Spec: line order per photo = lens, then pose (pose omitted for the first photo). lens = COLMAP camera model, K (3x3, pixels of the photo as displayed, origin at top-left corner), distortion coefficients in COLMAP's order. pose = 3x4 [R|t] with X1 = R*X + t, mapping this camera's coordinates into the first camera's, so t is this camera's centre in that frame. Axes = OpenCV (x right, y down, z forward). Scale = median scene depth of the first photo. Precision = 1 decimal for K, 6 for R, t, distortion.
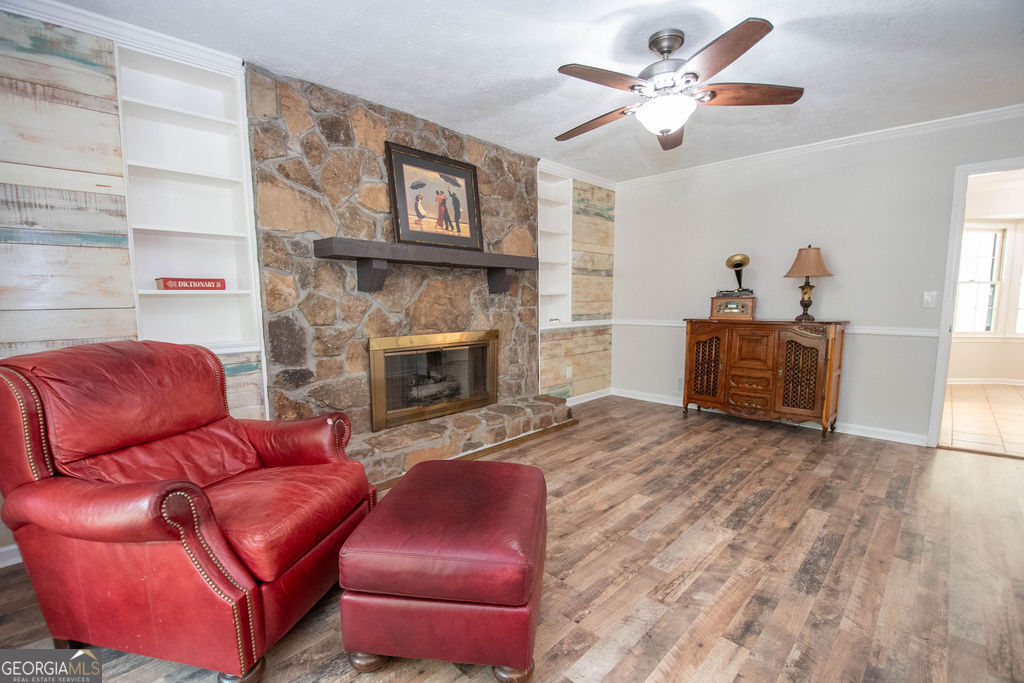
lens RADIAL K [[449.7, 0, 509.6], [0, 449.7, 354.0], [0, 0, 1]] dist [0.013623, -0.020782]
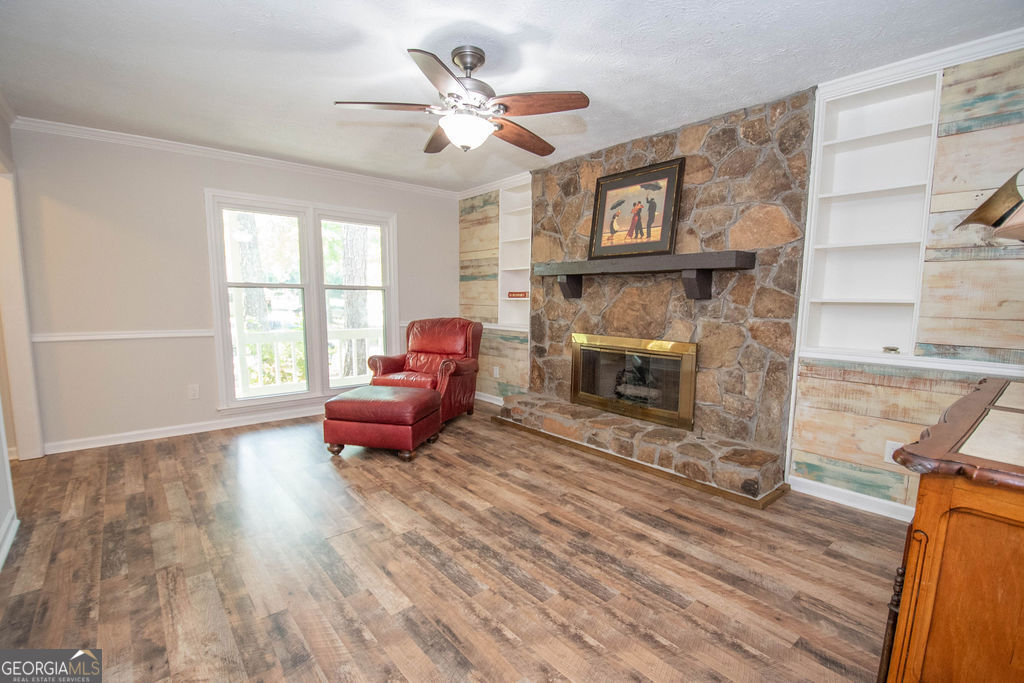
lens RADIAL K [[449.7, 0, 509.6], [0, 449.7, 354.0], [0, 0, 1]] dist [0.013623, -0.020782]
pose [[-0.088769, 0.126370, -0.988003, 0.977861], [-0.126276, 0.982488, 0.137010, -0.124803], [0.988015, 0.136924, -0.071257, 0.855736]]
